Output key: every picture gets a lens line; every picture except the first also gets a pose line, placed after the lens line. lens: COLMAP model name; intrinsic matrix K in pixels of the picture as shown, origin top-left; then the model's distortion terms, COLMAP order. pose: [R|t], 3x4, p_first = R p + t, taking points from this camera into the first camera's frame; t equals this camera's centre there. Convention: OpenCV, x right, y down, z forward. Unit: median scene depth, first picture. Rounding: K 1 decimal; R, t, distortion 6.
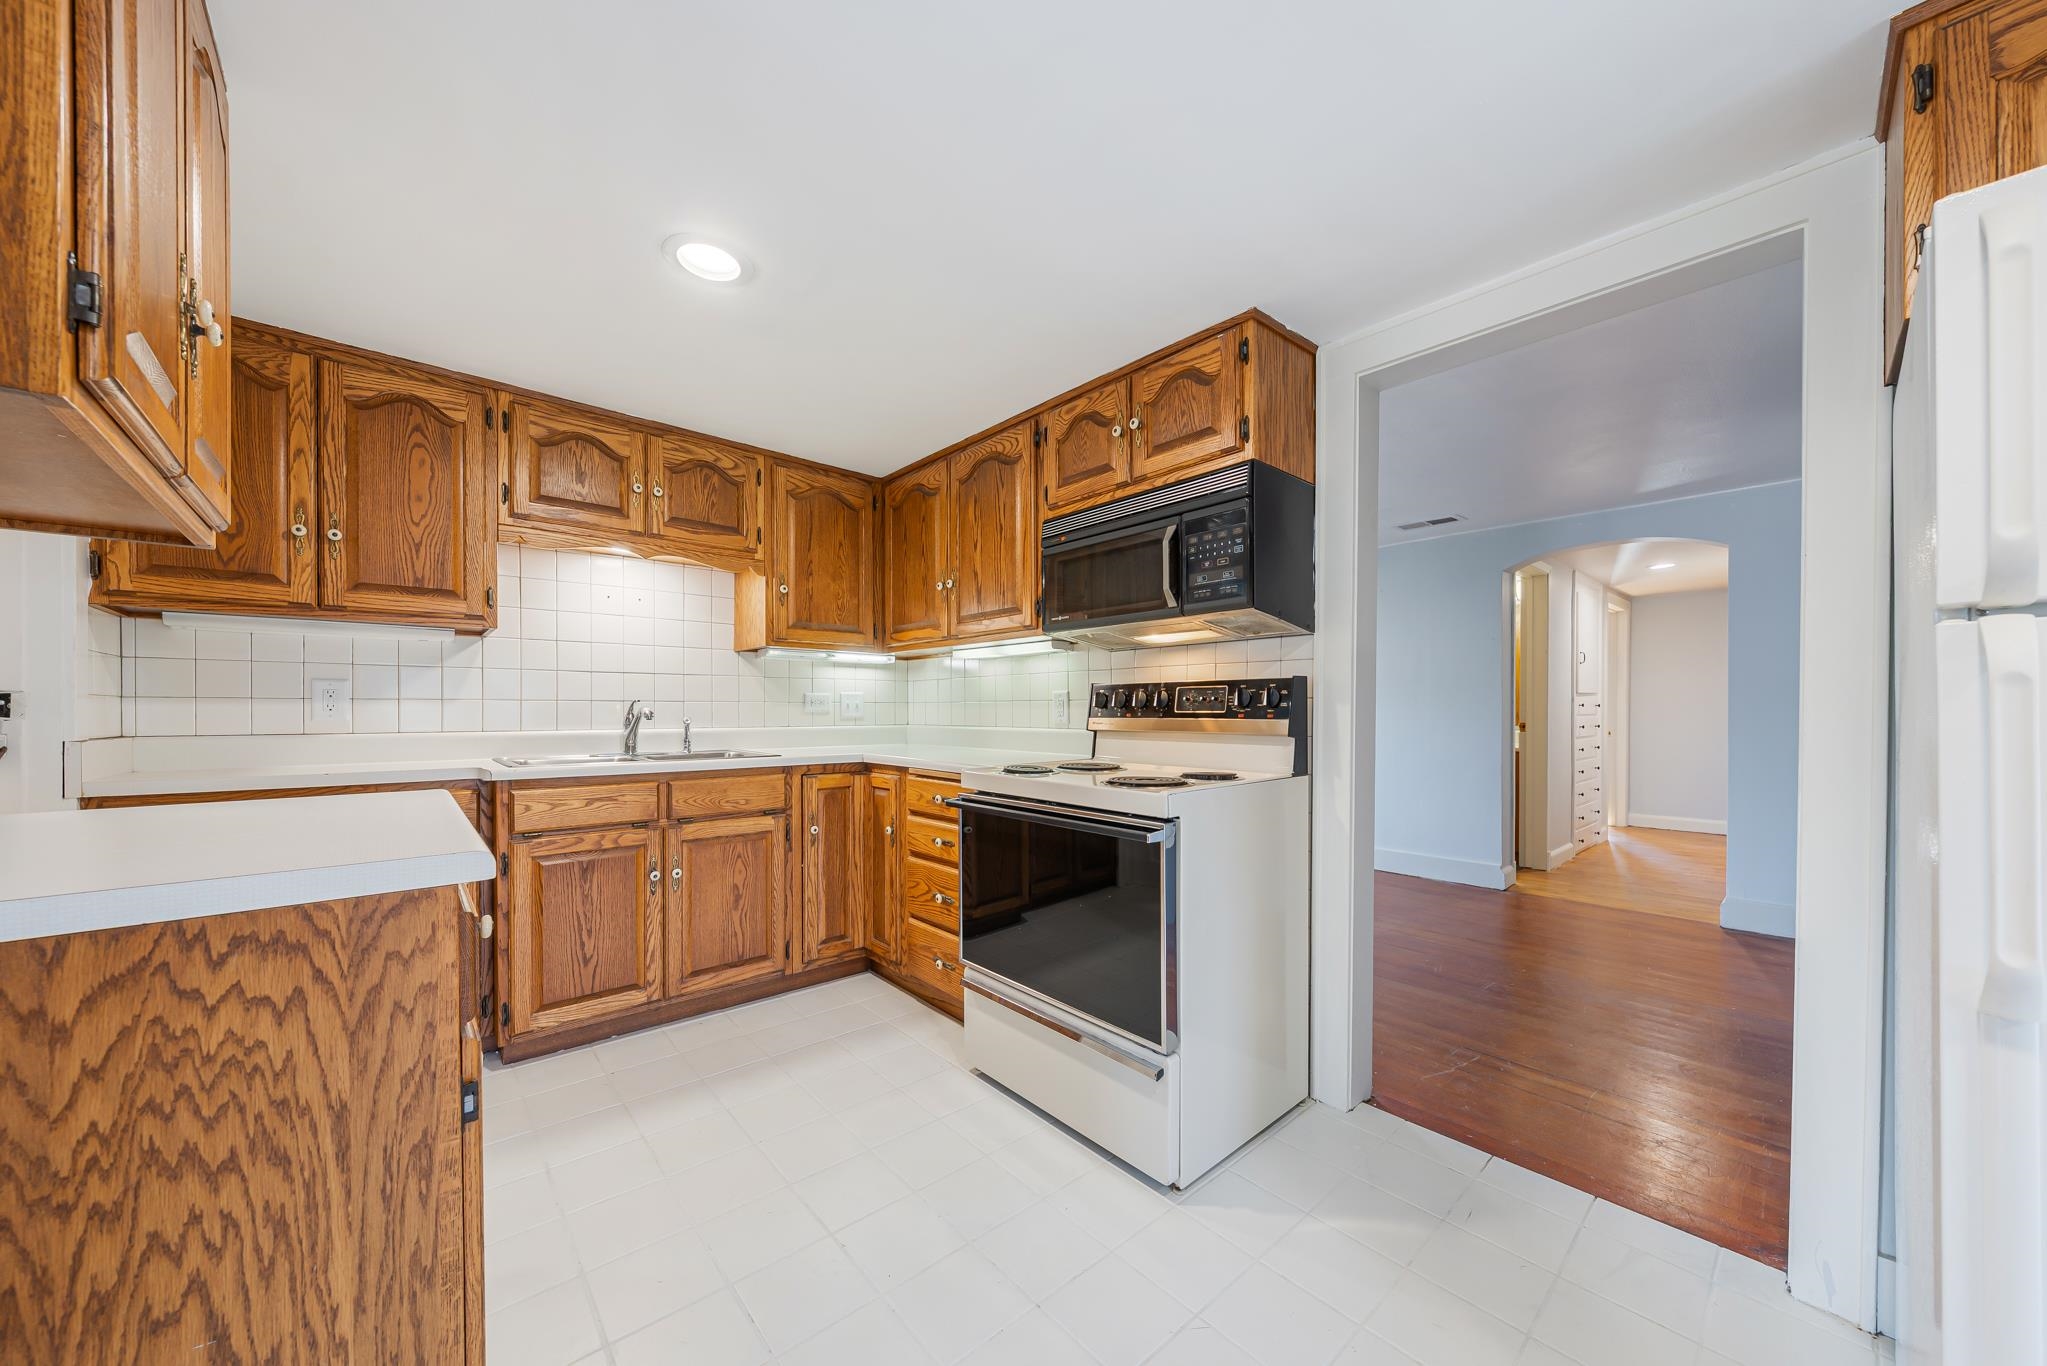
lens RADIAL K [[720.3, 0, 1022.5], [0, 720.3, 712.0], [0, 0, 1]] dist [-0.000472, -0.000009]
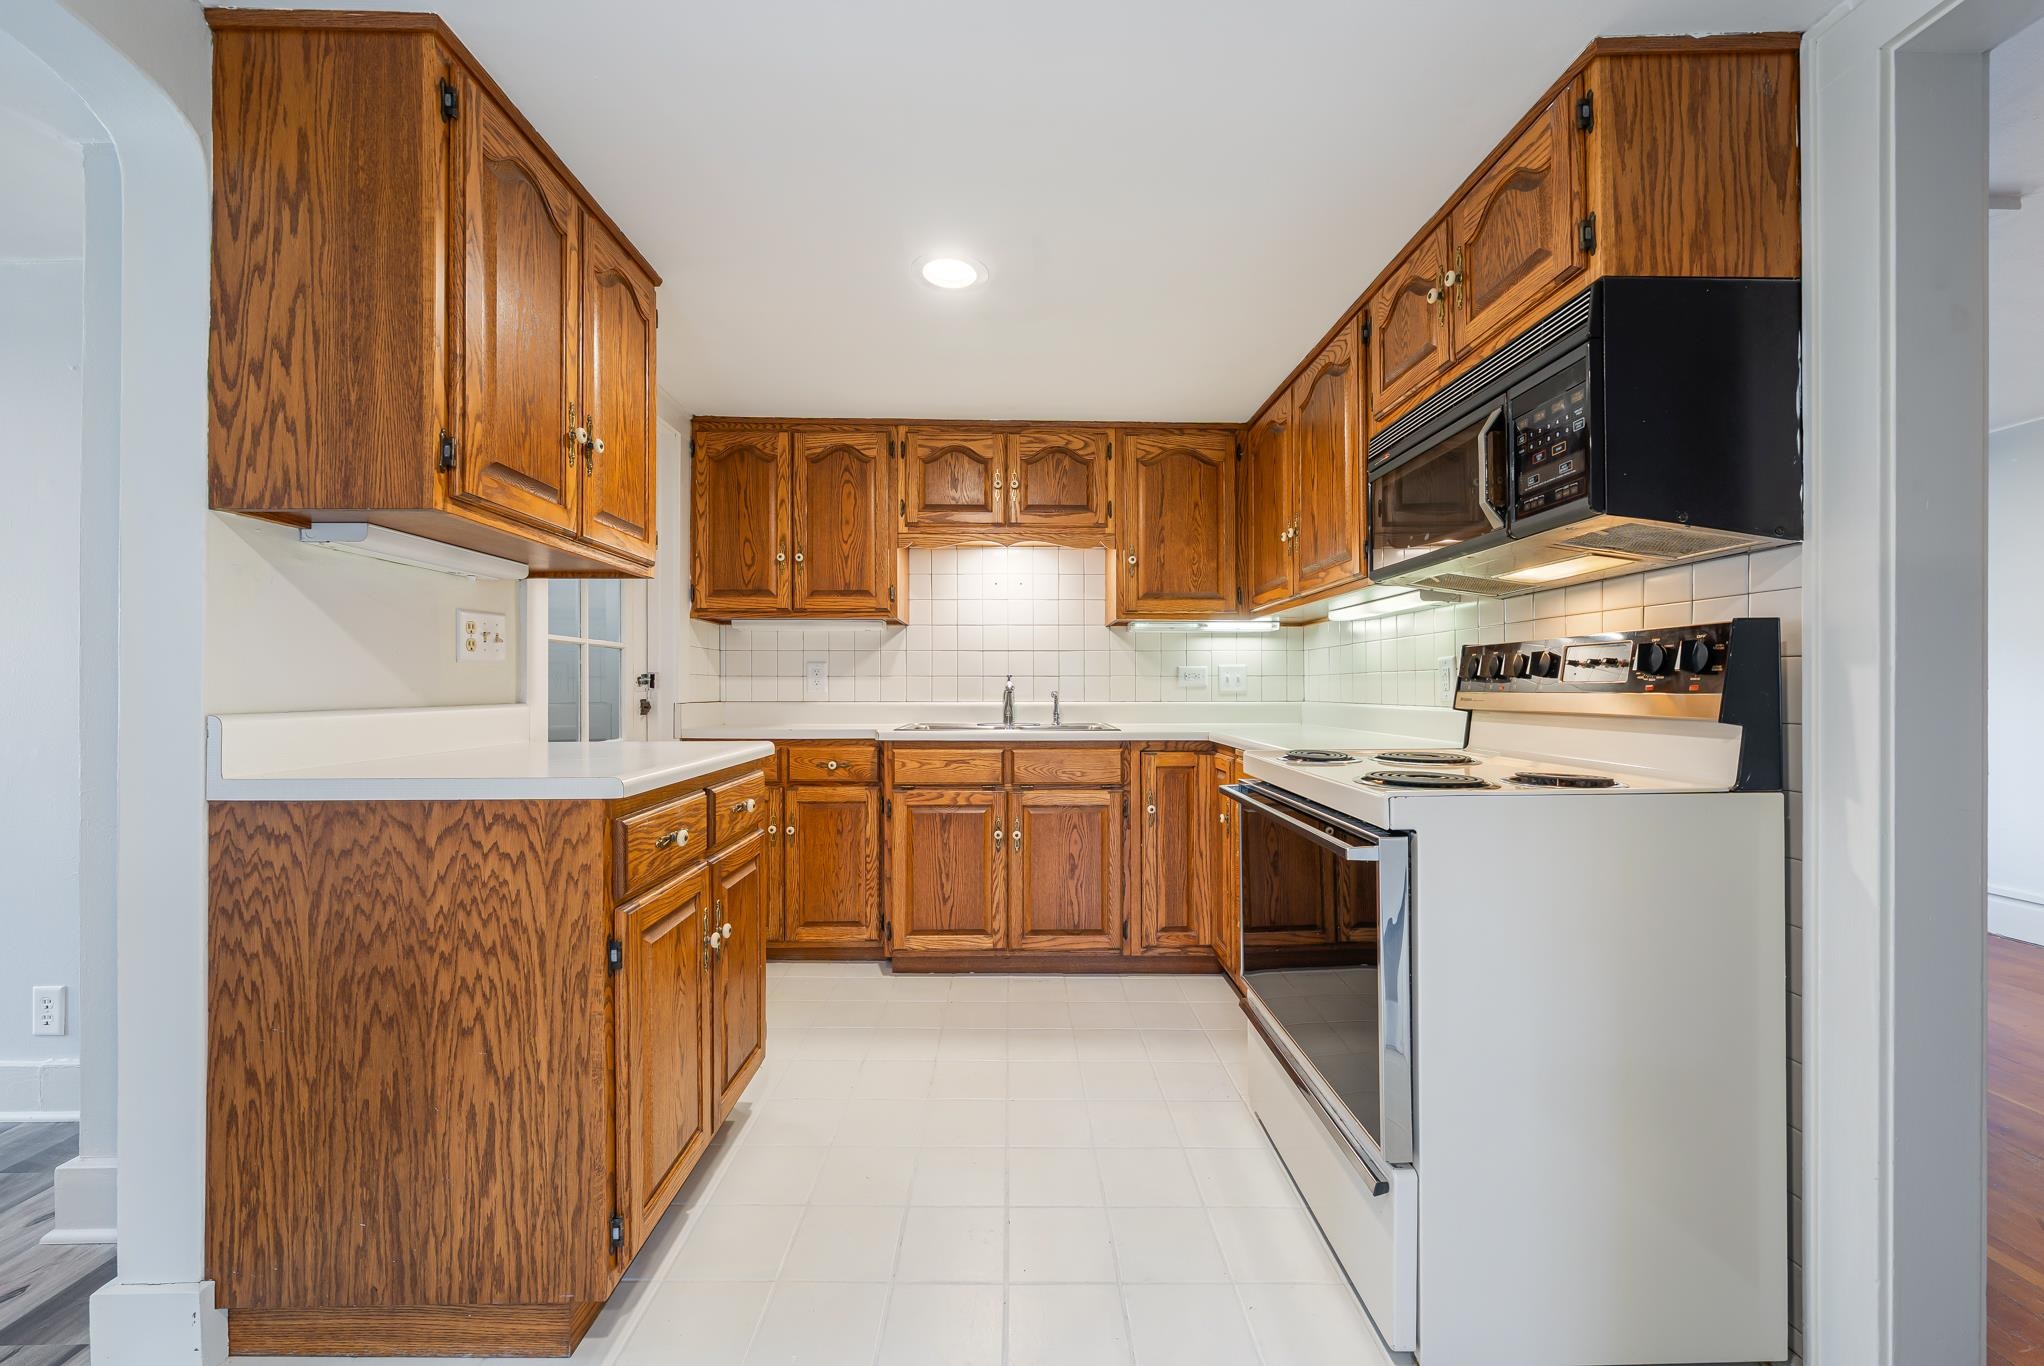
lens RADIAL K [[776.5, 0, 1022.0], [0, 776.5, 683.0], [0, 0, 1]] dist [-0.002614, -0.000355]
pose [[0.759453, -0.004860, -0.650544, 0.331310], [-0.001060, 0.999962, -0.008707, 0.007864], [0.650561, 0.007302, 0.759419, 0.142470]]
